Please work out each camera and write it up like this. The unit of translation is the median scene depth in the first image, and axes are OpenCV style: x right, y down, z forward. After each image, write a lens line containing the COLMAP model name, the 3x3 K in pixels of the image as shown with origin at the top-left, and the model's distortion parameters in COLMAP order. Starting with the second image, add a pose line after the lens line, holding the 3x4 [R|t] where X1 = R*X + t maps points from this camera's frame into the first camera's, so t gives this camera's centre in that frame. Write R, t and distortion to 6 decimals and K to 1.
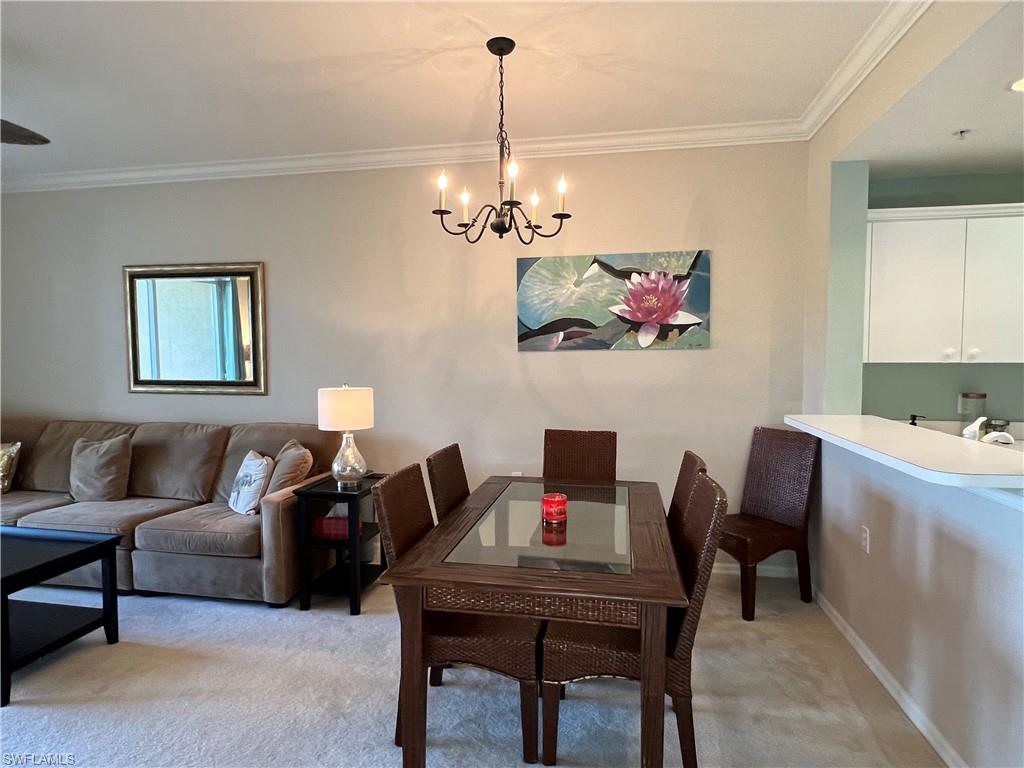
lens RADIAL K [[588.4, 0, 509.9], [0, 588.4, 388.3], [0, 0, 1]] dist [-0.000881, -0.001430]
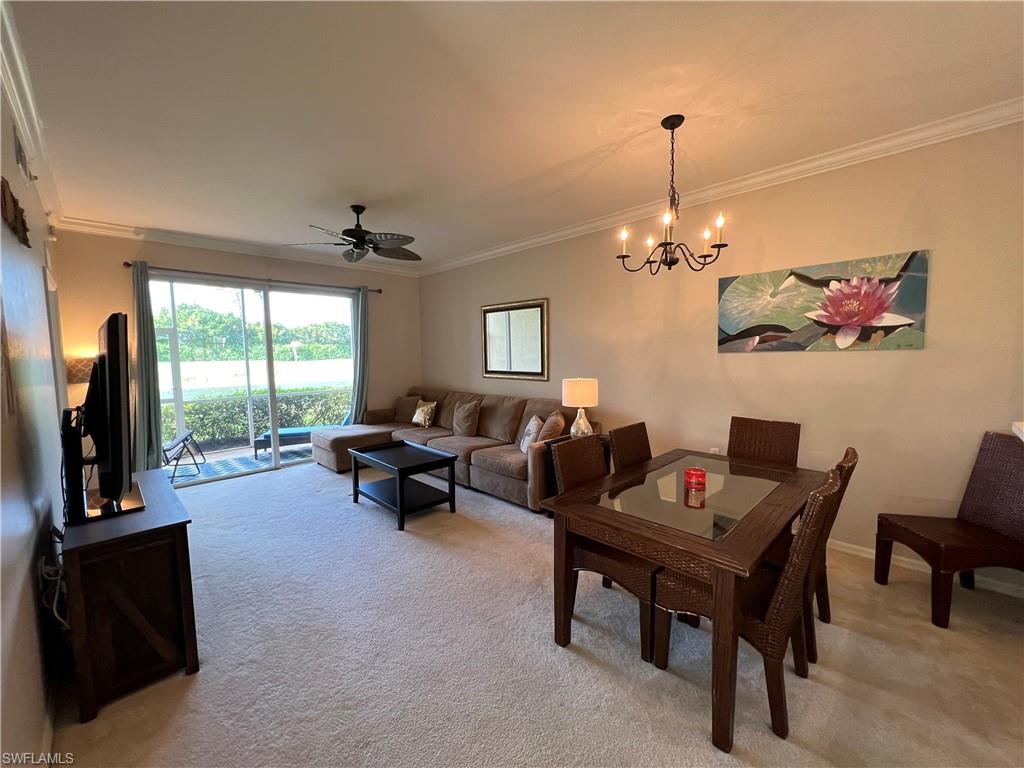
lens RADIAL K [[412.0, 0, 512.0], [0, 412.0, 384.0], [0, 0, 1]] dist [-0.003285, -0.000007]
pose [[0.822013, 0.034162, -0.568442, 0.162307], [-0.021443, 0.999348, 0.029049, -0.013020], [0.569064, -0.011689, 0.822210, 0.026764]]
